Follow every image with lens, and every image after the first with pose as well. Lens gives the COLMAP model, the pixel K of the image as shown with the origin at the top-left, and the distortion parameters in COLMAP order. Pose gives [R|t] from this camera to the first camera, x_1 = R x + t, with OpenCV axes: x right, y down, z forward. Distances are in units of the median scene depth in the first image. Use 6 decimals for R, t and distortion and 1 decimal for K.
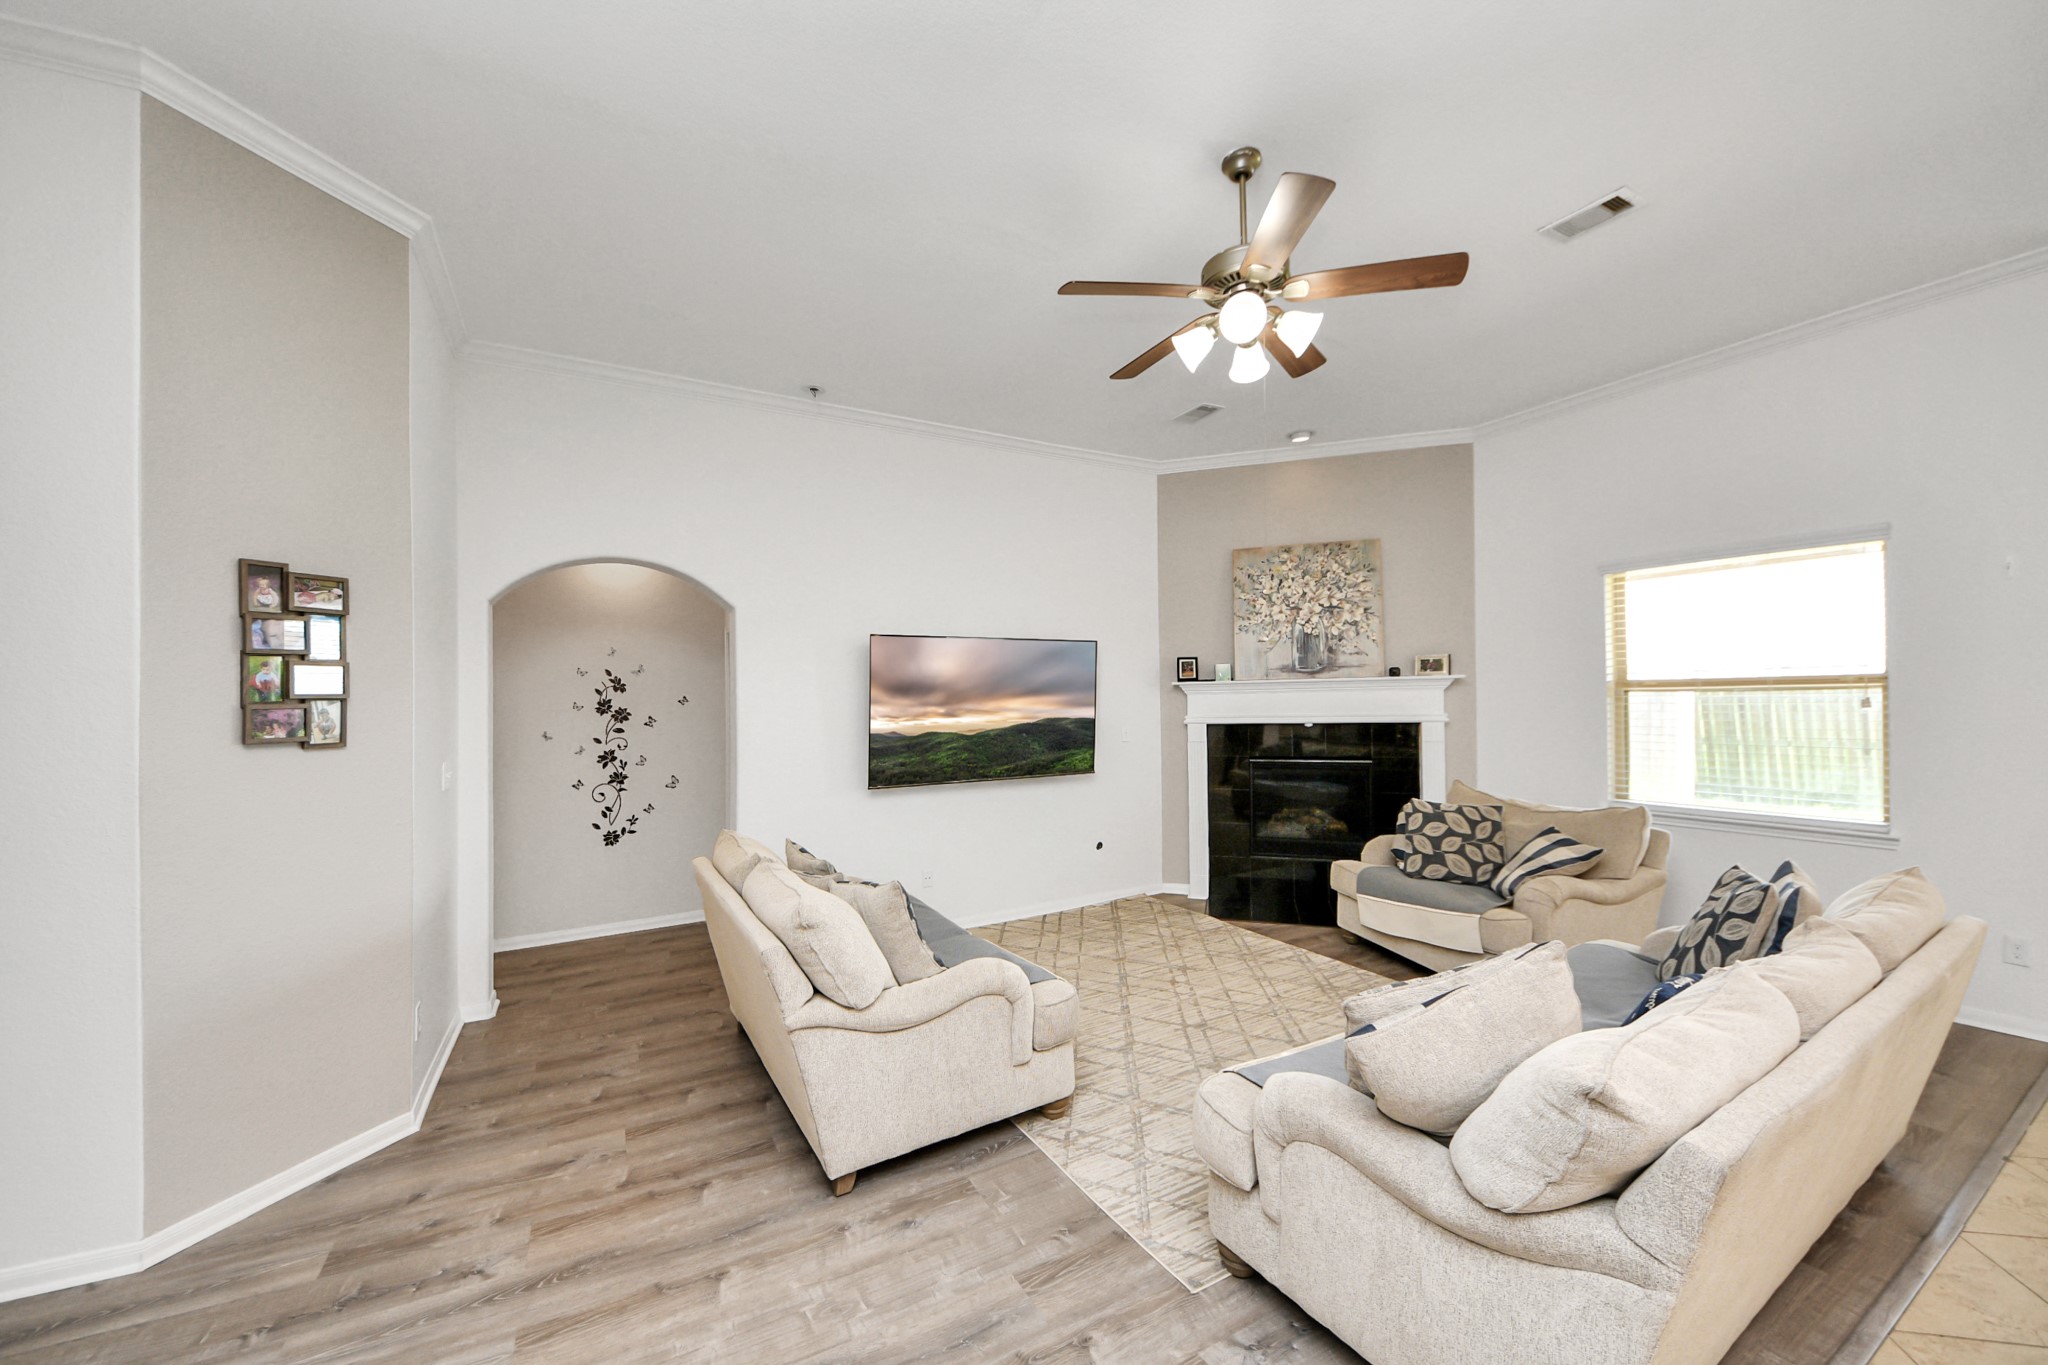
lens RADIAL K [[749.0, 0, 1017.1], [0, 749.0, 699.6], [0, 0, 1]] dist [-0.004537, -0.003184]
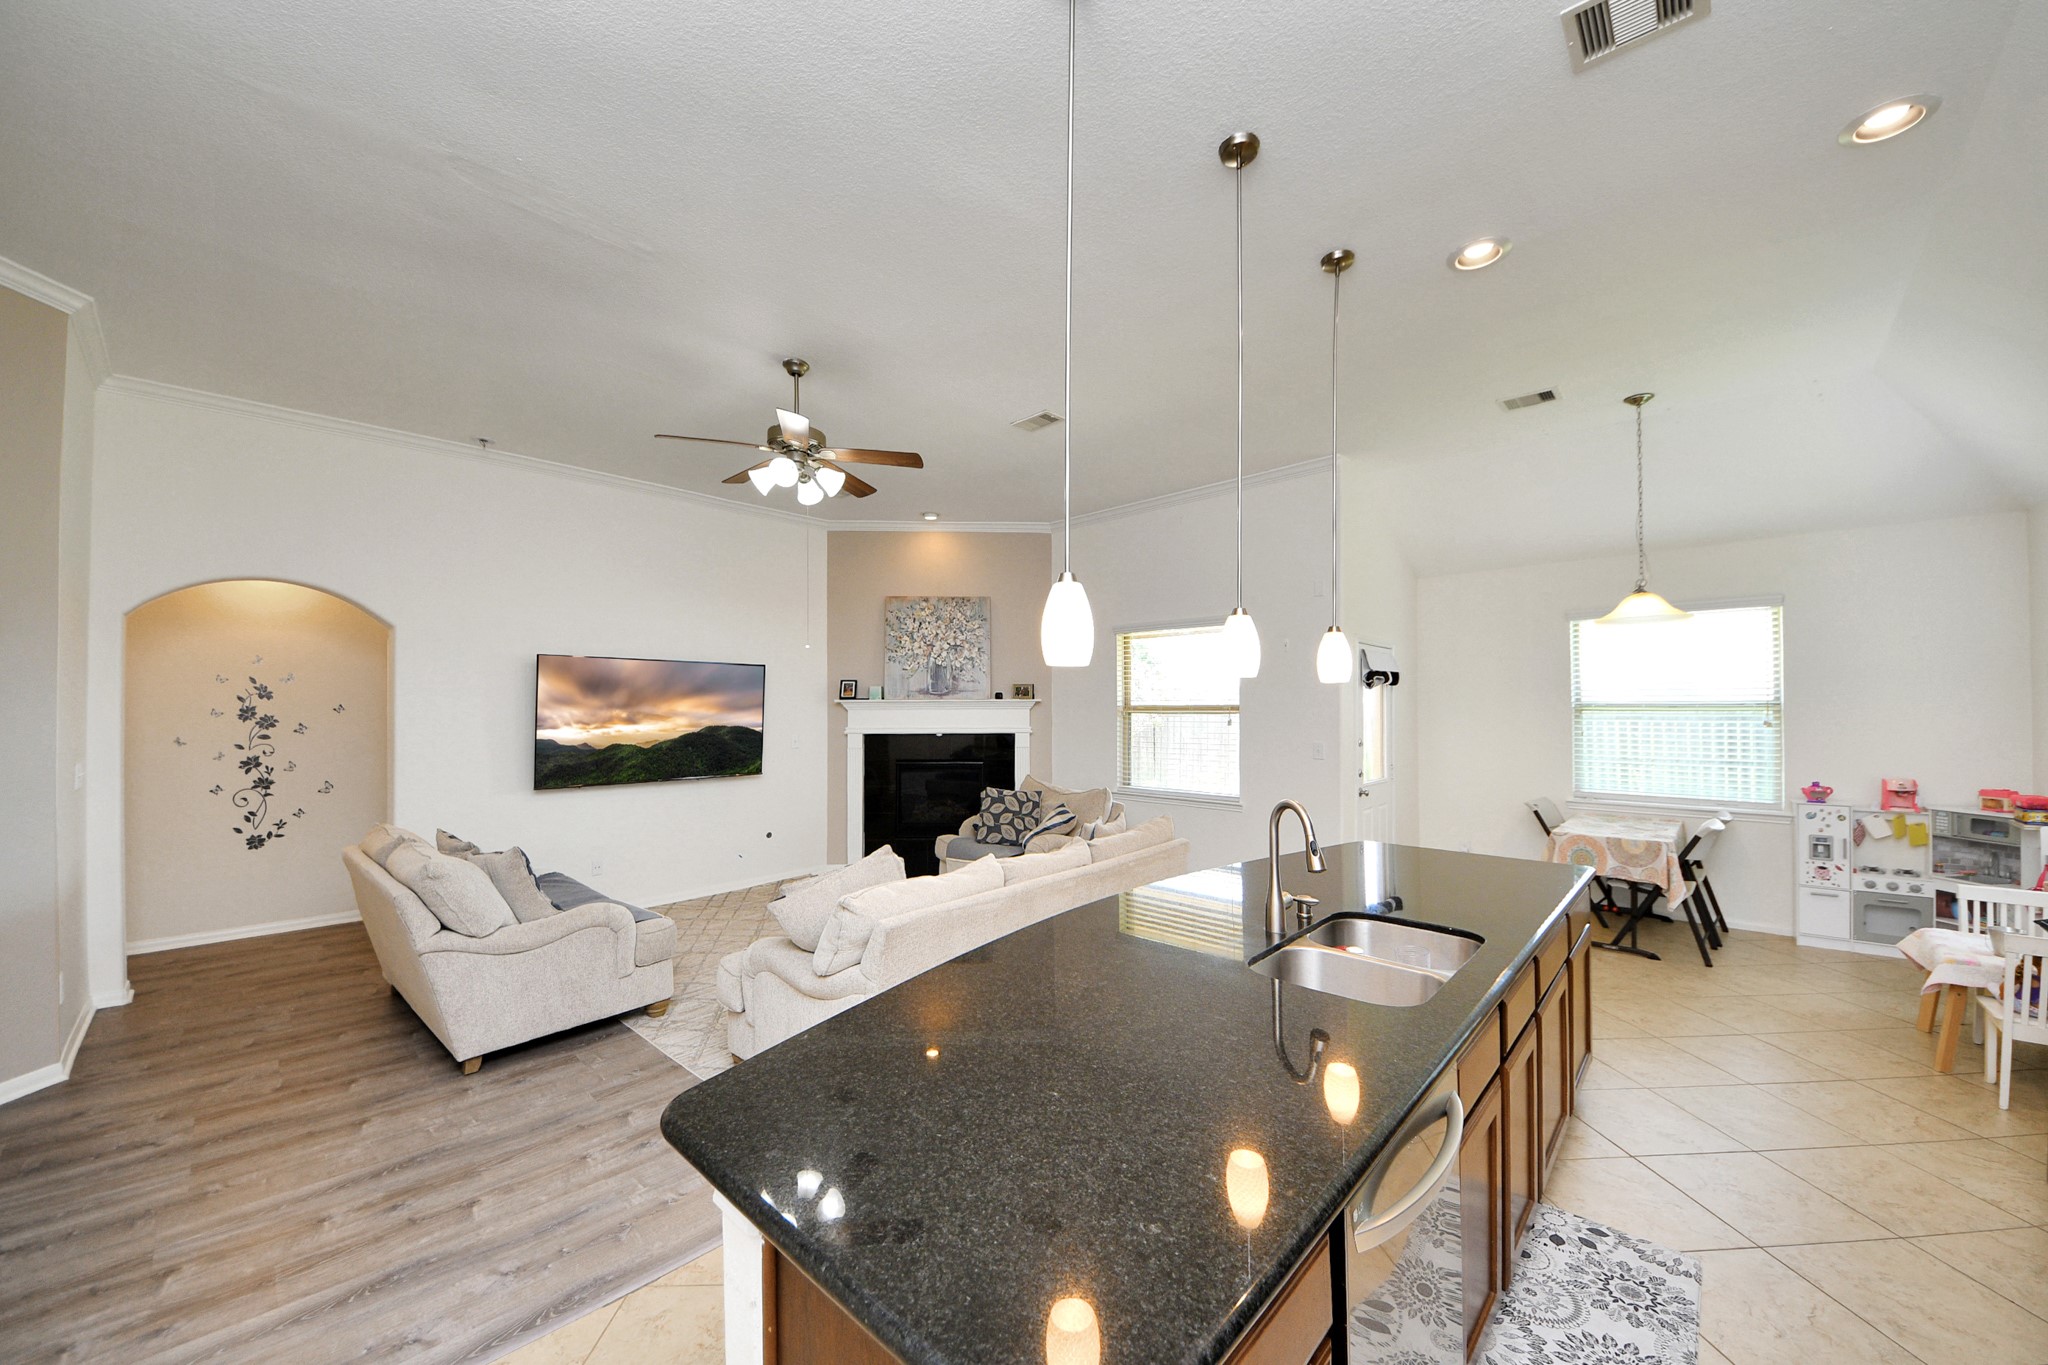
lens RADIAL K [[749.0, 0, 1039.0], [0, 749.0, 703.8], [0, 0, 1]] dist [-0.004537, -0.003184]
pose [[0.948095, 0.017911, 0.317483, 0.166414], [-0.016166, 0.999836, -0.008131, -0.013500], [-0.317577, 0.002577, 0.948229, -0.332632]]
